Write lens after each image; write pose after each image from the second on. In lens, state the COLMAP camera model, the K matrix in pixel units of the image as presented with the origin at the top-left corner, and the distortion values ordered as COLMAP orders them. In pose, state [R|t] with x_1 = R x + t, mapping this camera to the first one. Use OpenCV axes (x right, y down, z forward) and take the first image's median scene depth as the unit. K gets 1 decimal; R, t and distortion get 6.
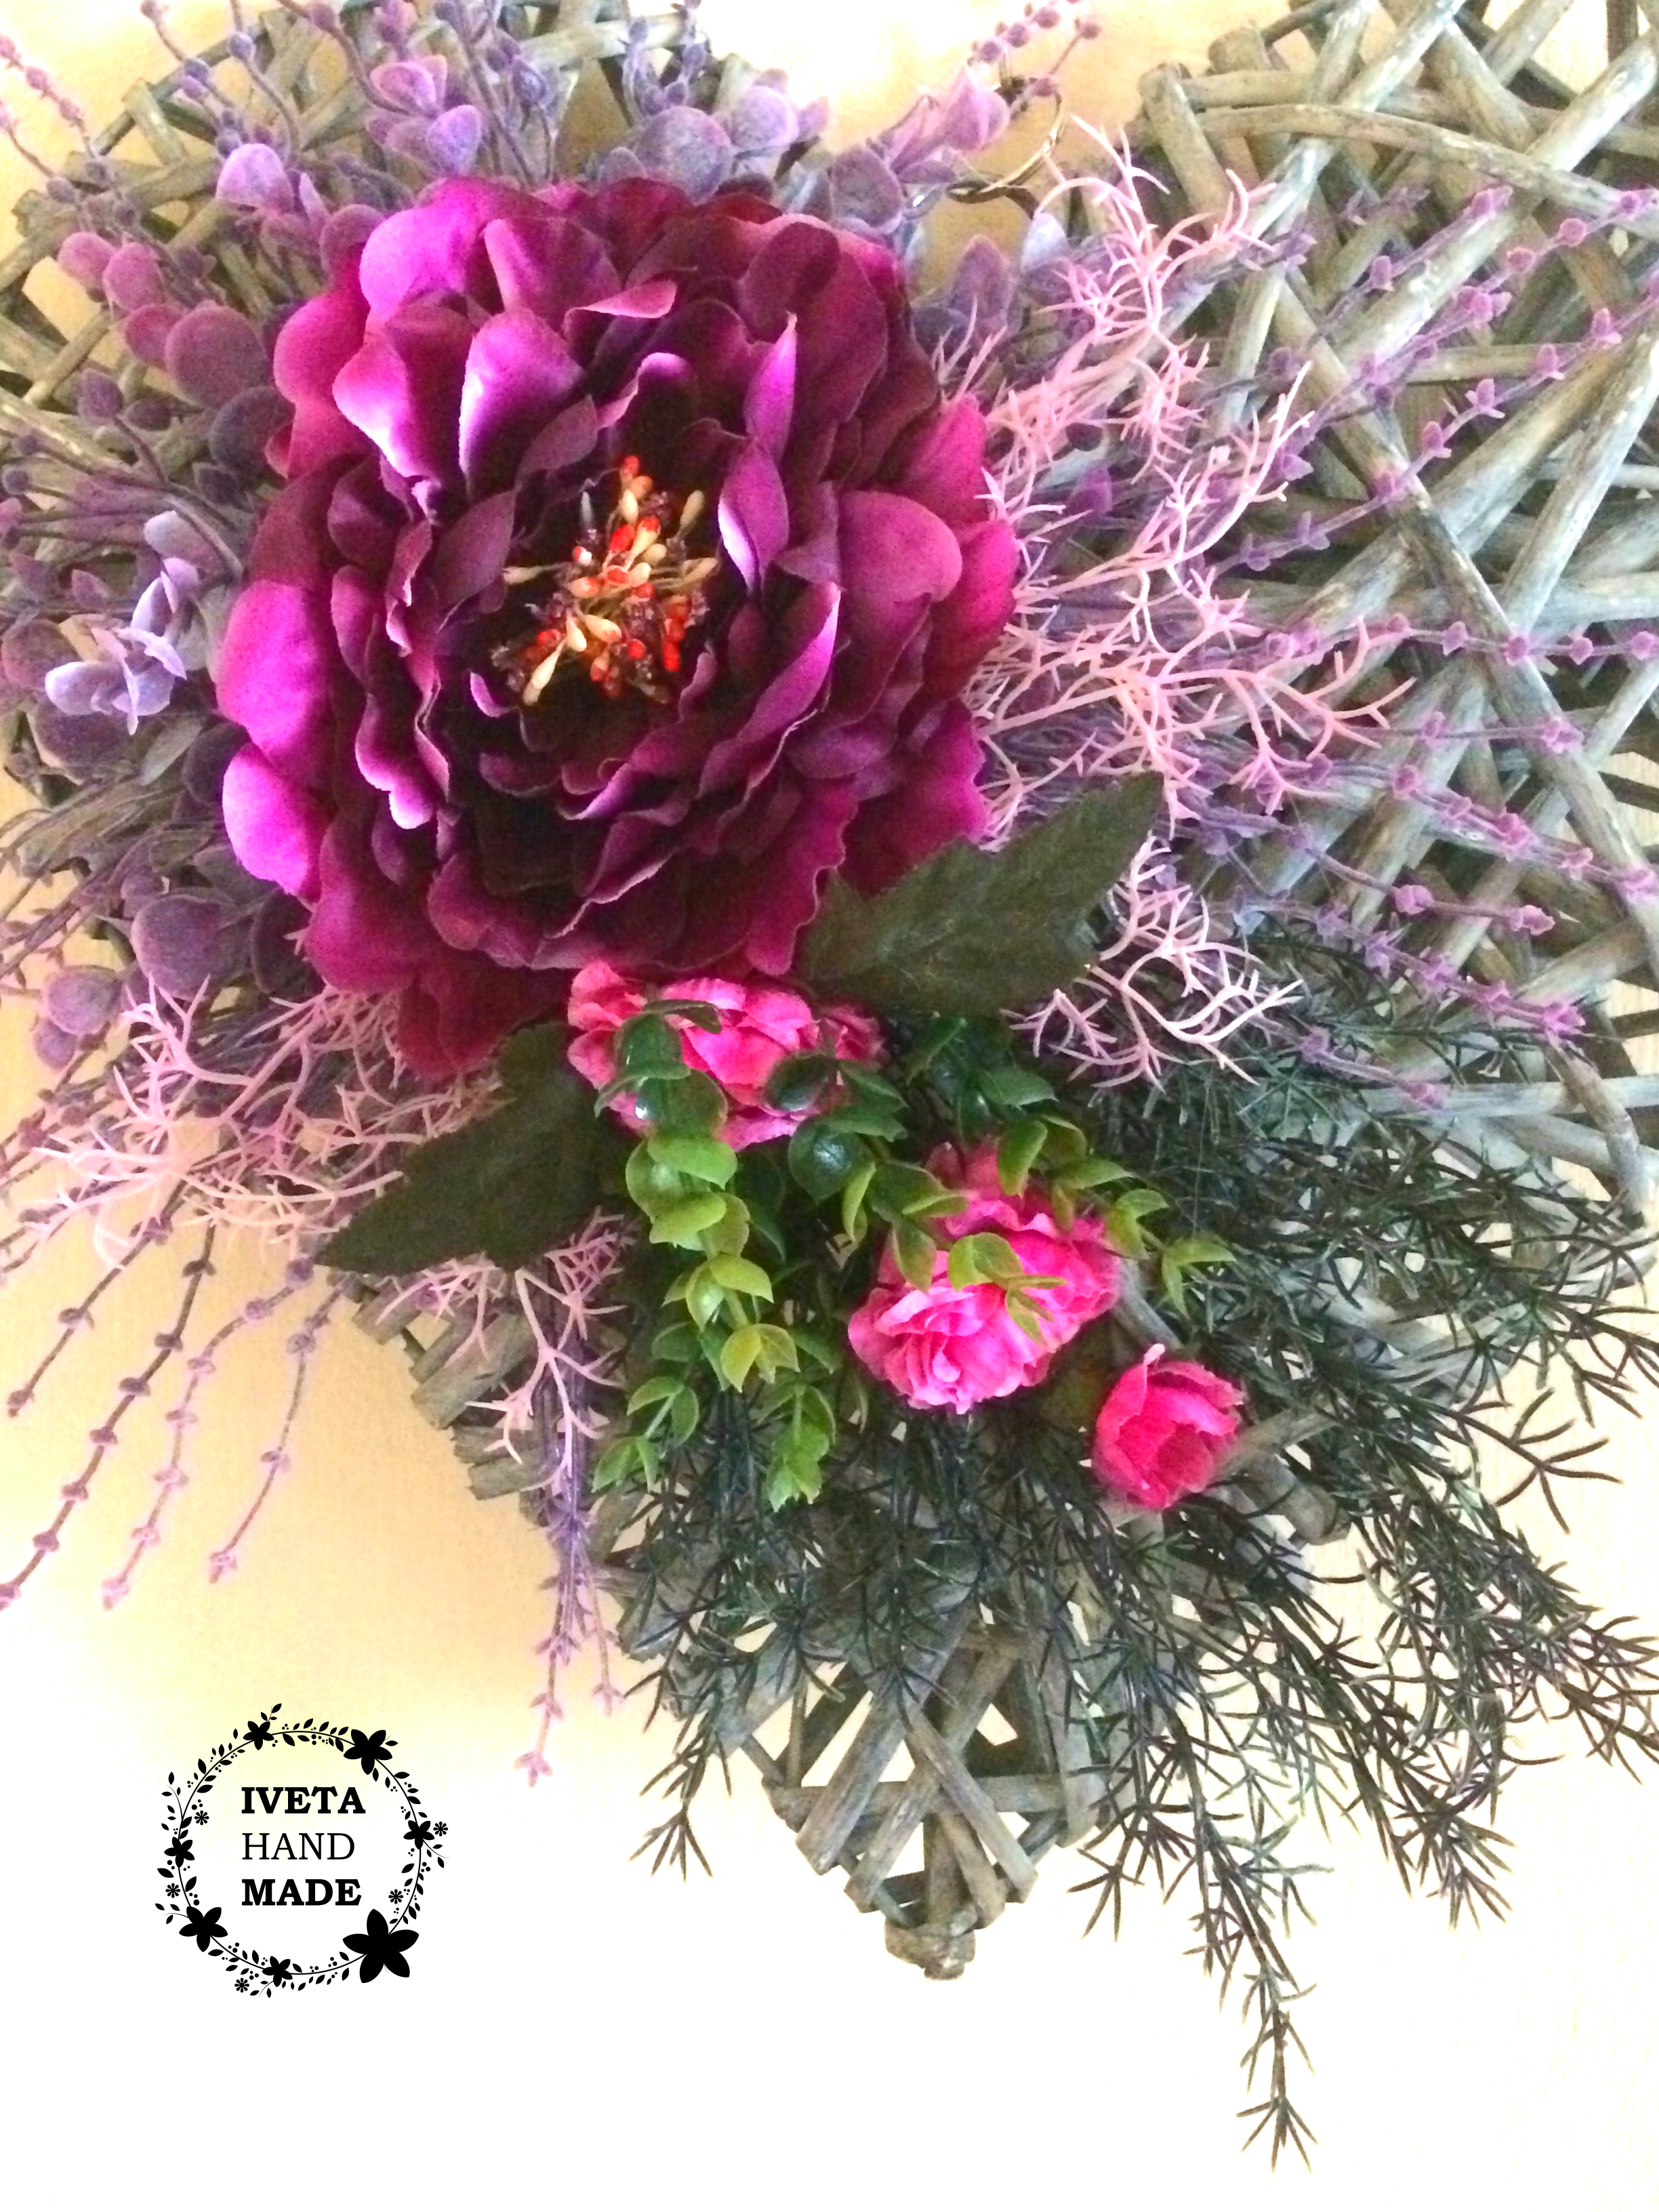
lens RADIAL K [[2429.3, 0, 825.2], [0, 2429.3, 1101.0], [0, 0, 1]] dist [0.122942, -0.218274]
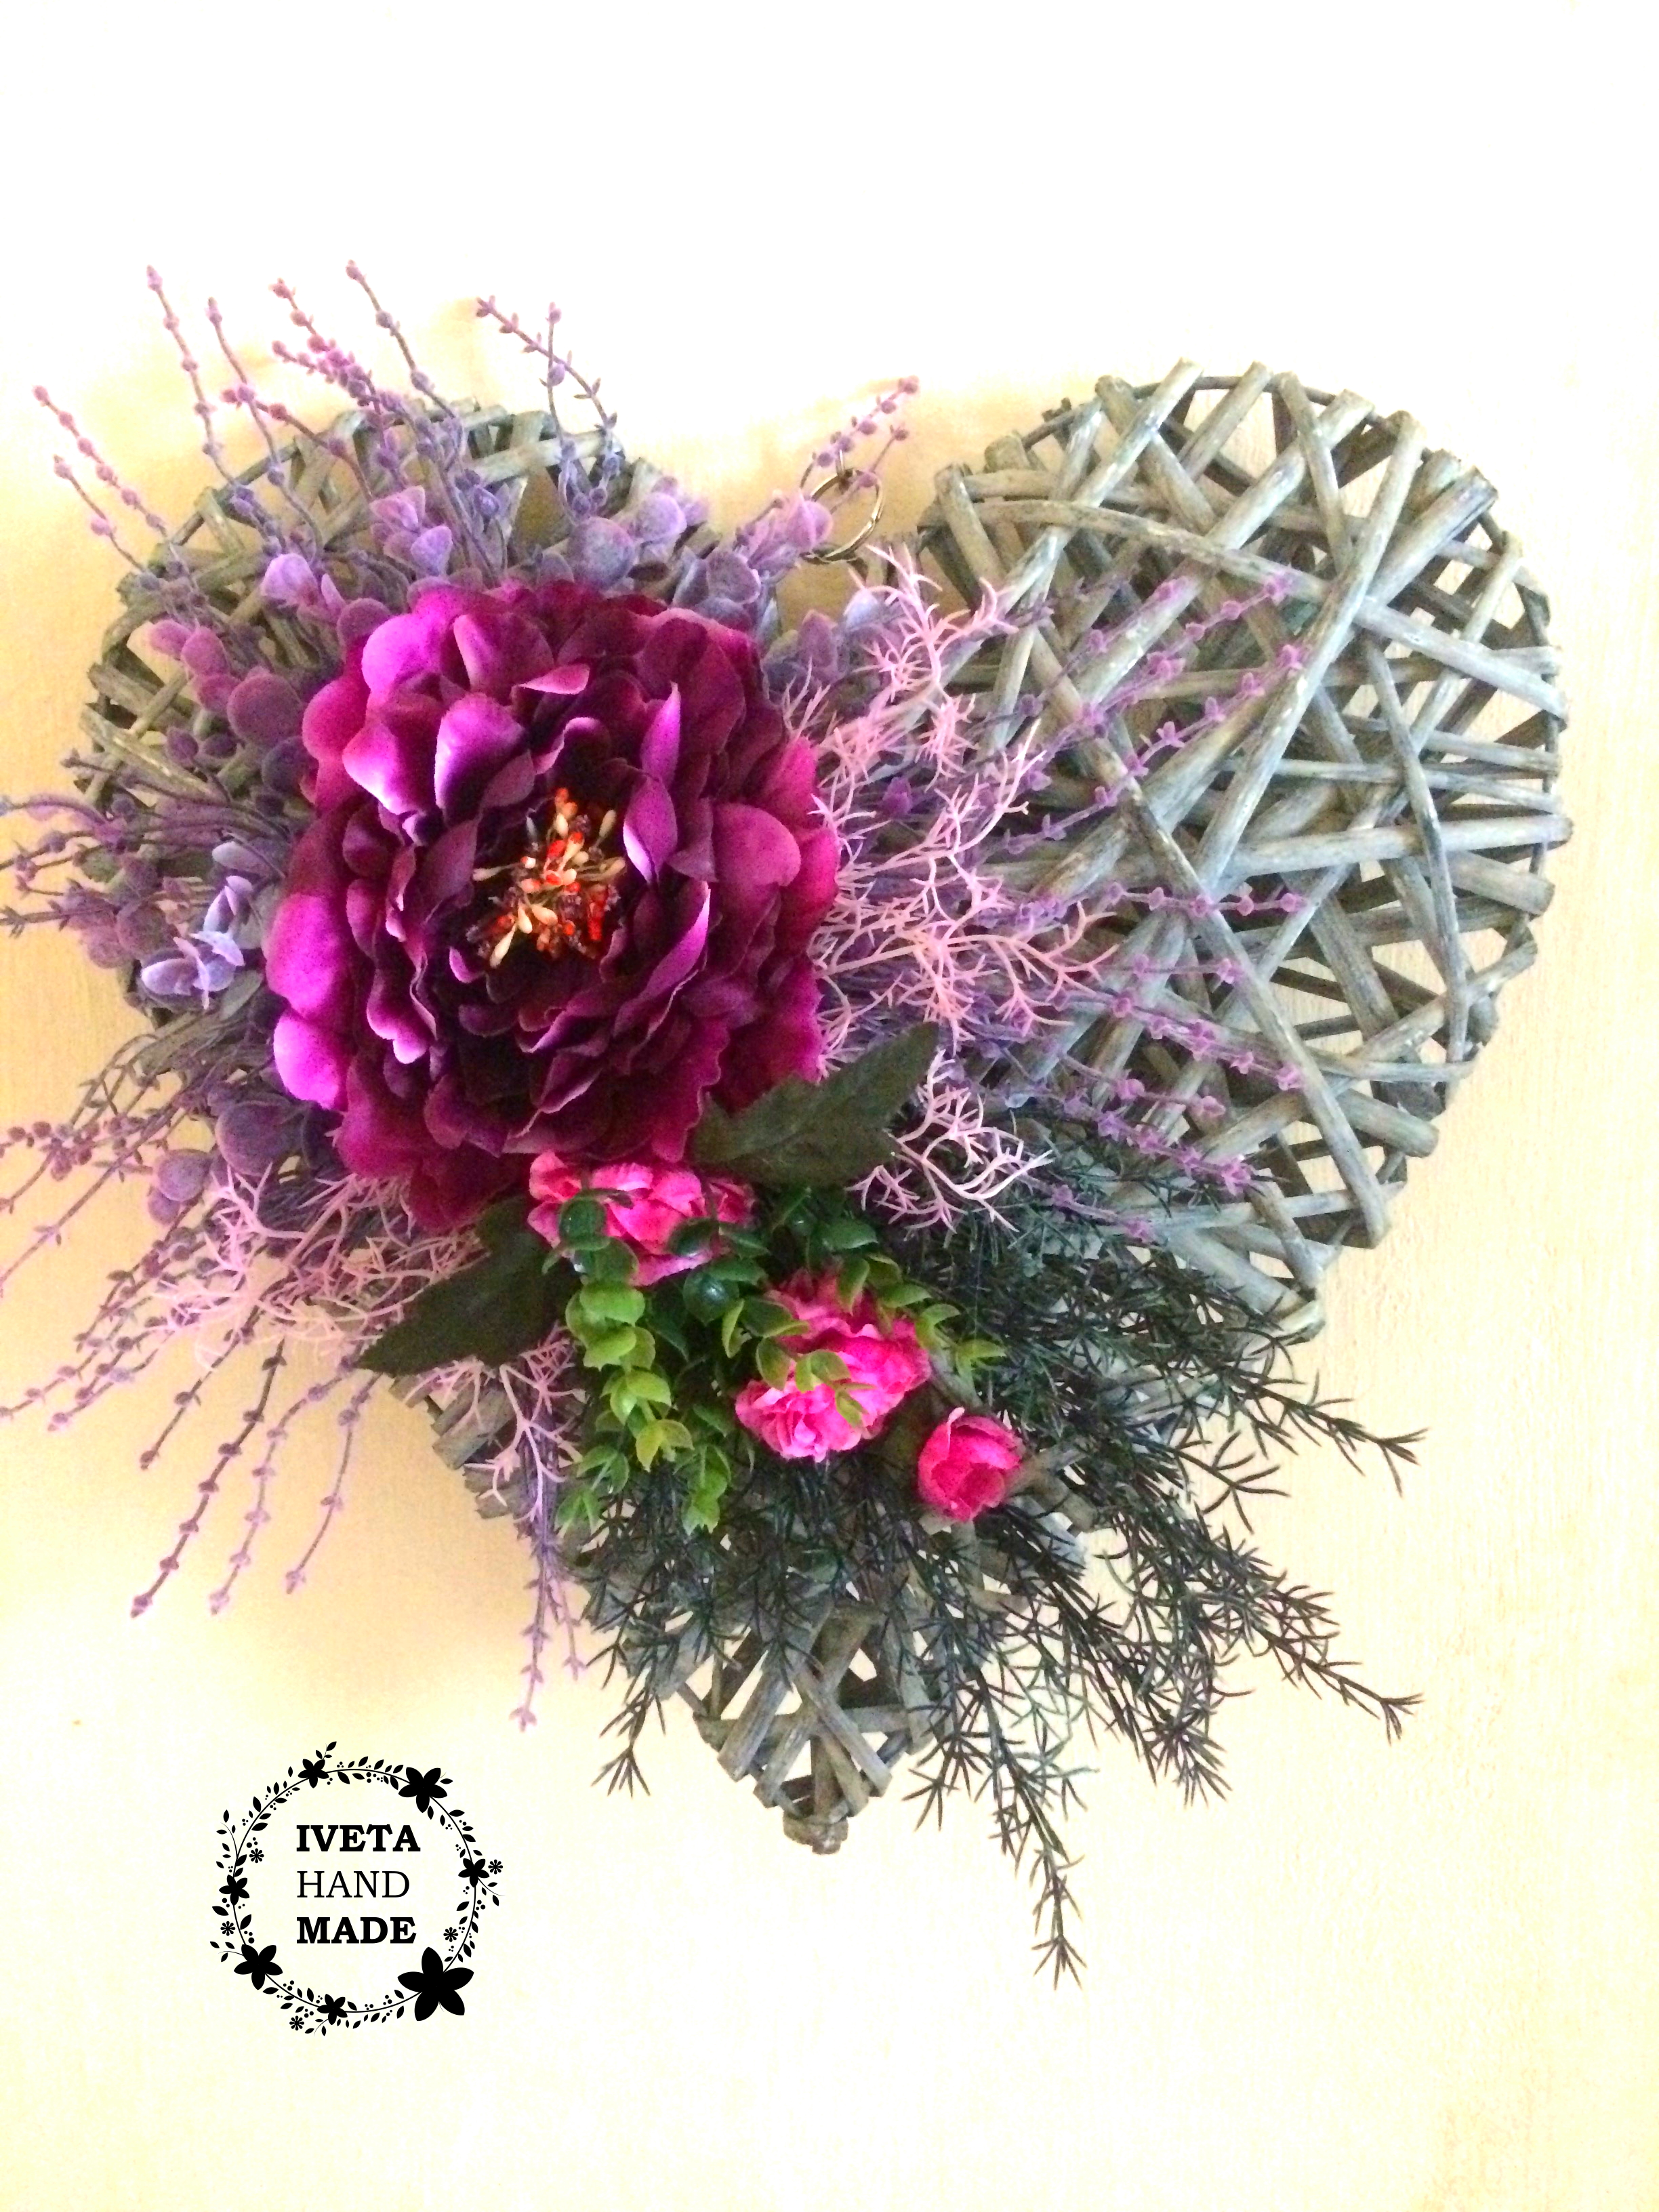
lens RADIAL K [[1897.2, 0, 829.5], [0, 1897.2, 1106.0], [0, 0, 1]] dist [0.117380, -0.189692]
pose [[0.999635, -0.026639, 0.004502, 0.061006], [0.026527, 0.999375, 0.023368, -0.099756], [-0.005122, -0.023240, 0.999717, -0.088023]]
